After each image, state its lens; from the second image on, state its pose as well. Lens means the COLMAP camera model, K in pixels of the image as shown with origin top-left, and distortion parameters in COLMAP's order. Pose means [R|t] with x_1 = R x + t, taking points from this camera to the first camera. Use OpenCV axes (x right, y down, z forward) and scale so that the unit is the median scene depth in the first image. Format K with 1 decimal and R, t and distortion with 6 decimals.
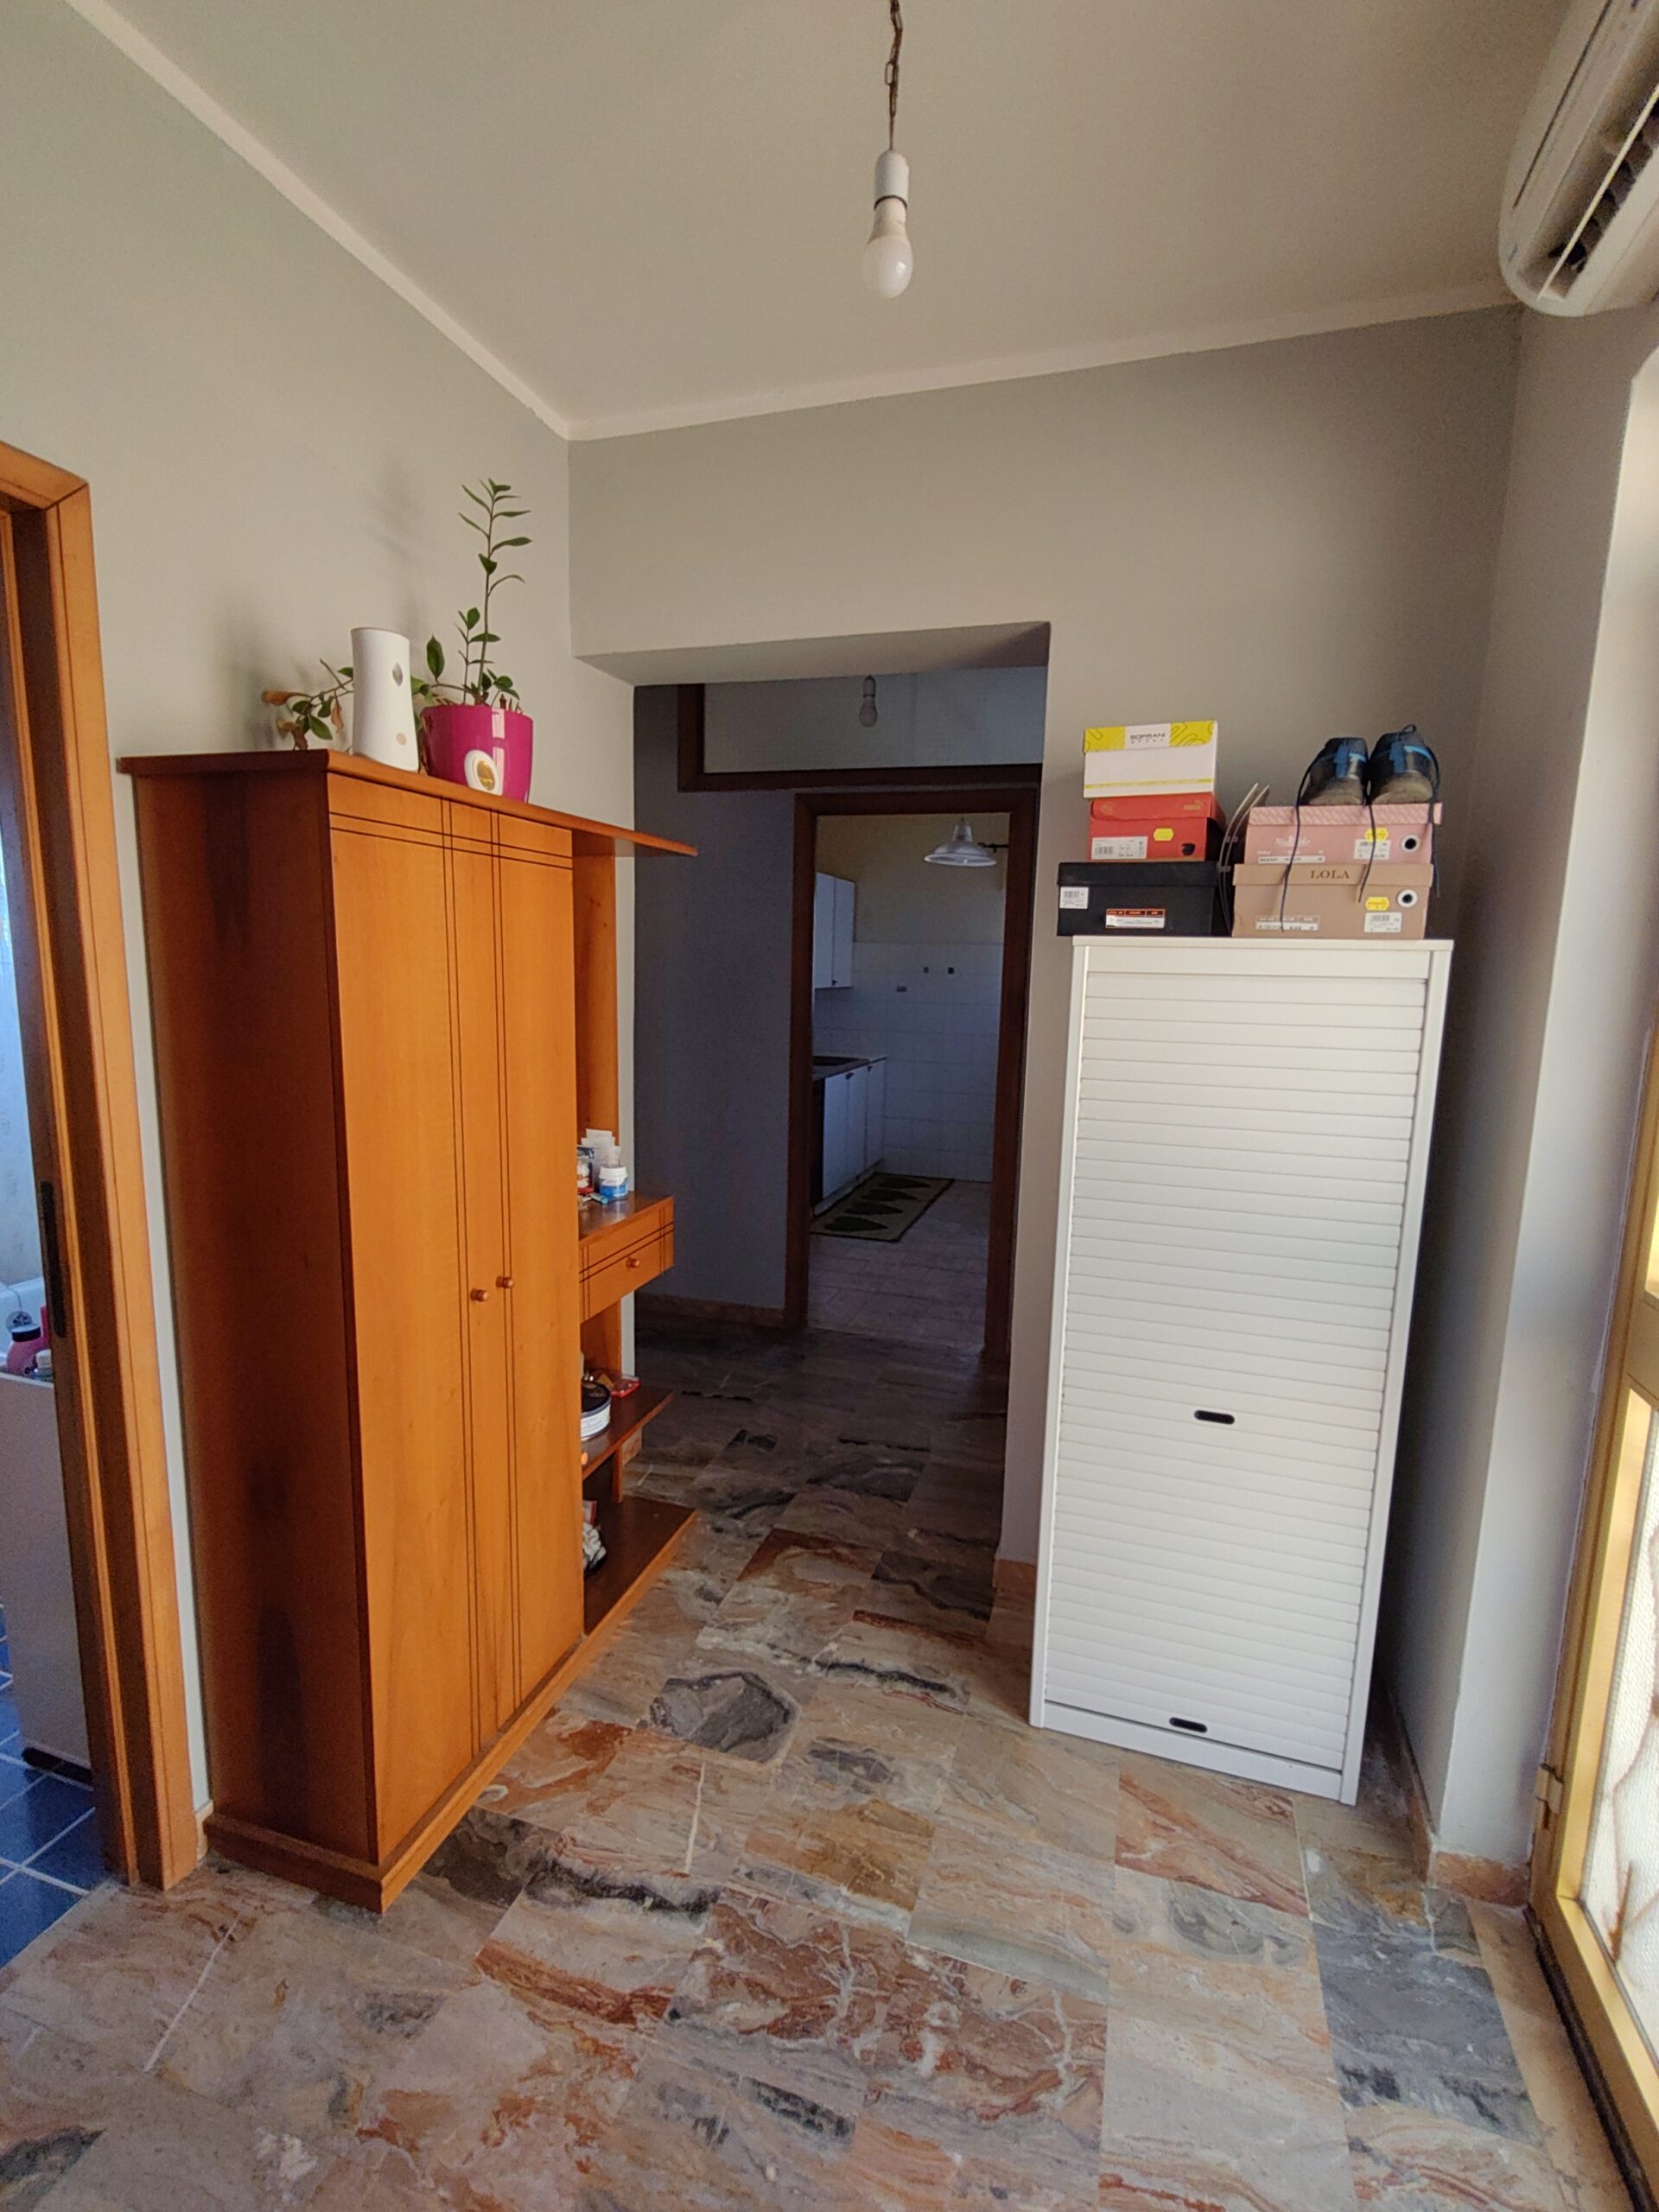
lens RADIAL K [[1028.3, 0, 828.7], [0, 1028.3, 1115.6], [0, 0, 1]] dist [0.000204, 0.000458]
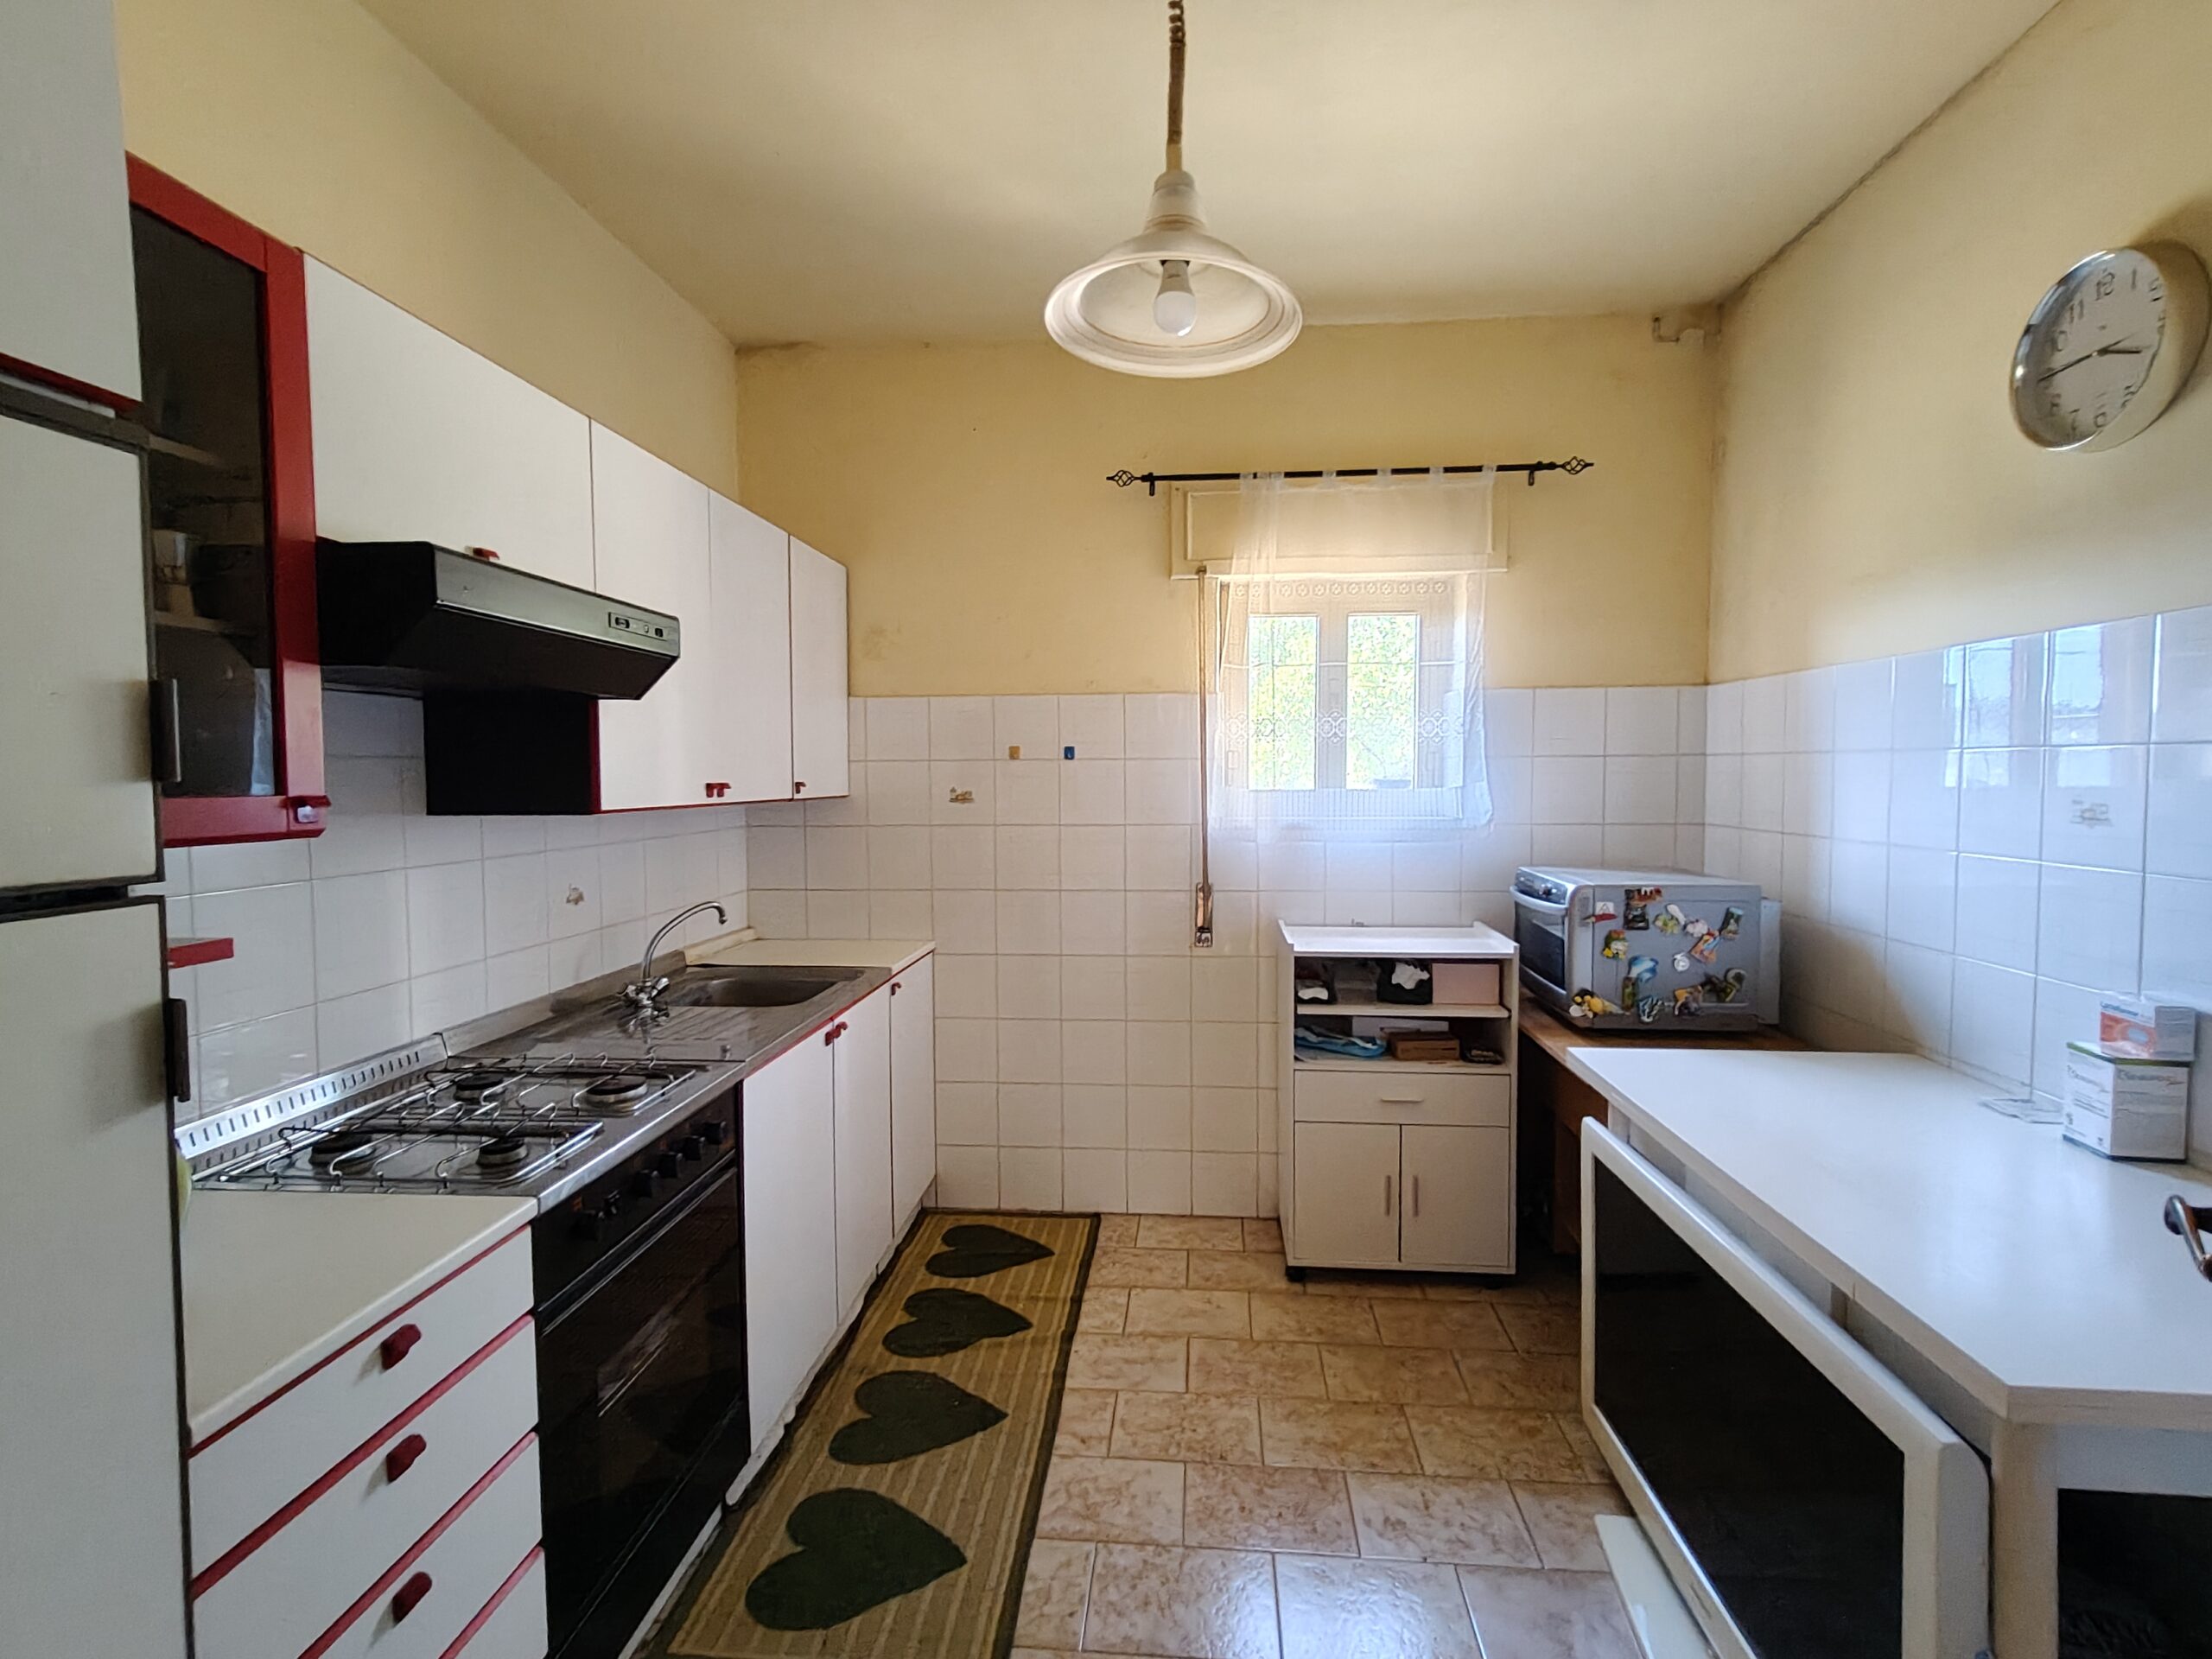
lens RADIAL K [[1028.3, 0, 1106.1], [0, 1028.3, 821.0], [0, 0, 1]] dist [0.000204, 0.000458]
pose [[0.975924, -0.042534, 0.213922, 0.038423], [0.063371, 0.993786, -0.091509, -0.072742], [-0.208700, 0.102862, 0.972555, 0.593376]]
